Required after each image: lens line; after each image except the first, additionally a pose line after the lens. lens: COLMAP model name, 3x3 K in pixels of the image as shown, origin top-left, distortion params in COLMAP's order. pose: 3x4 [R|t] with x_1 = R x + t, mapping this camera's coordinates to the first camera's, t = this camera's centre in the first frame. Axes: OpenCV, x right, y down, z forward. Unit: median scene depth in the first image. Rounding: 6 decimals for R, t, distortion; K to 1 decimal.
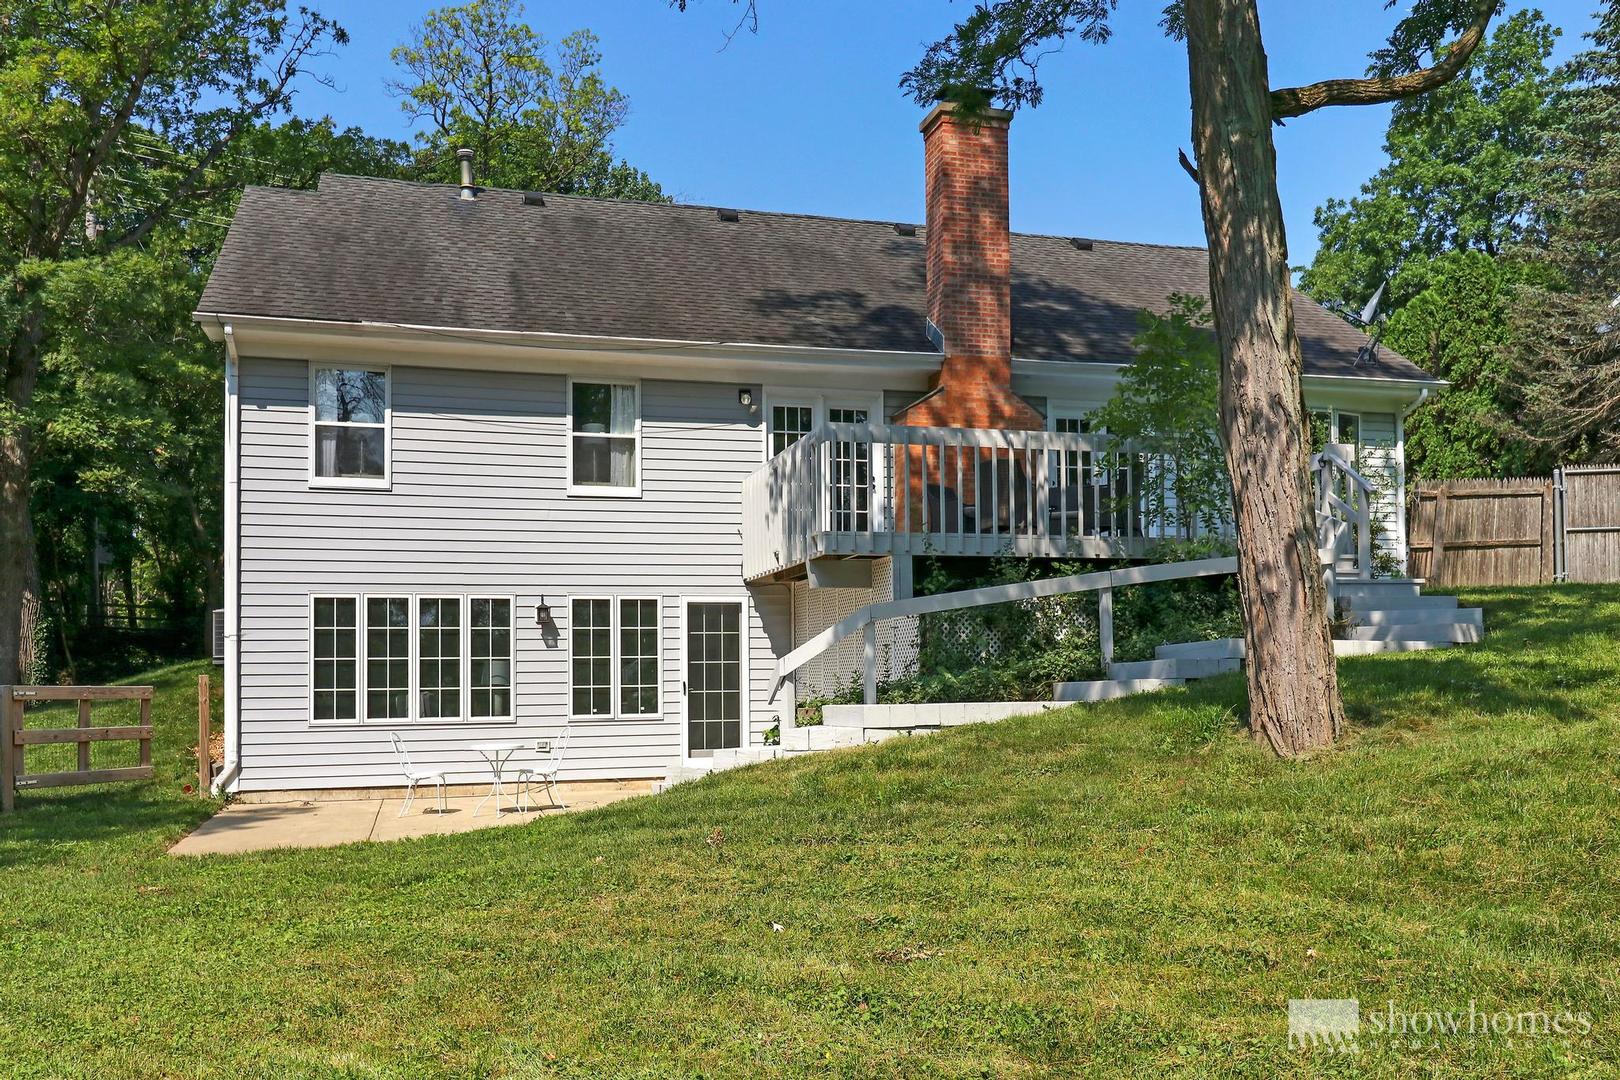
lens RADIAL K [[1364.0, 0, 801.6], [0, 1364.0, 493.0], [0, 0, 1]] dist [0.046595, 0.011779]
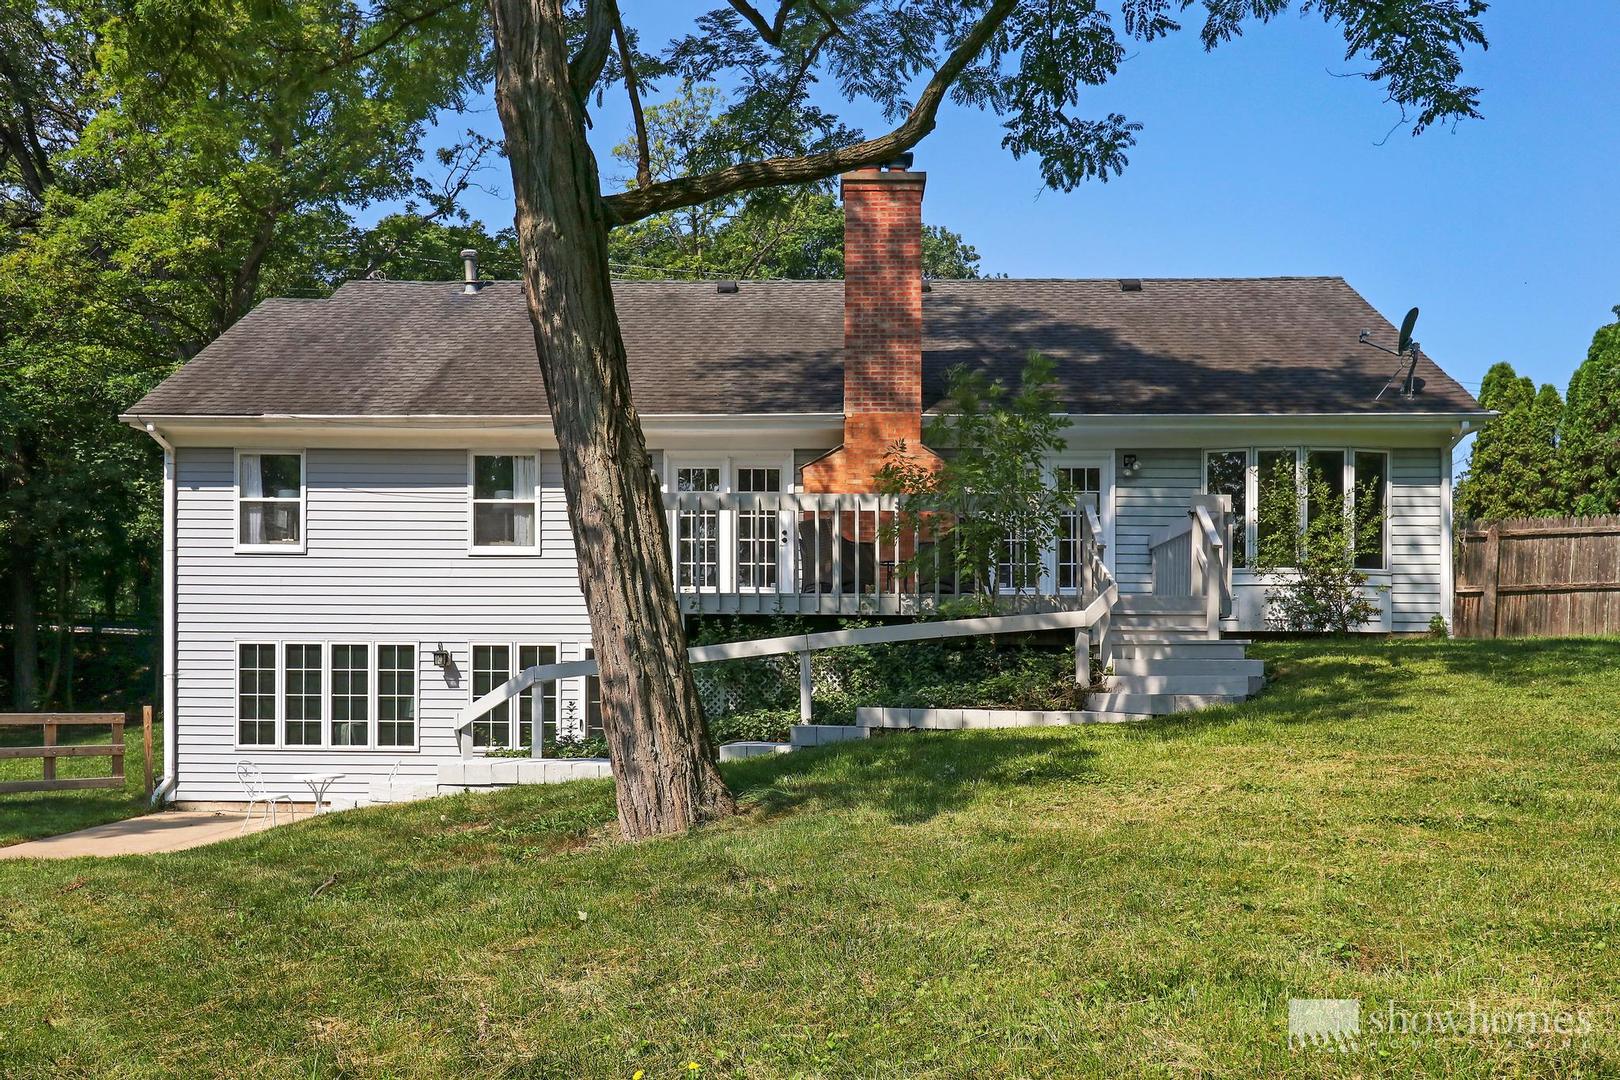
lens RADIAL K [[1364.0, 0, 810.3], [0, 1364.0, 535.3], [0, 0, 1]] dist [0.046595, 0.011779]
pose [[0.959040, -0.016951, -0.282764, 0.440869], [0.017567, 0.999846, -0.000358, -0.009471], [0.282727, -0.004624, 0.959189, -0.019984]]
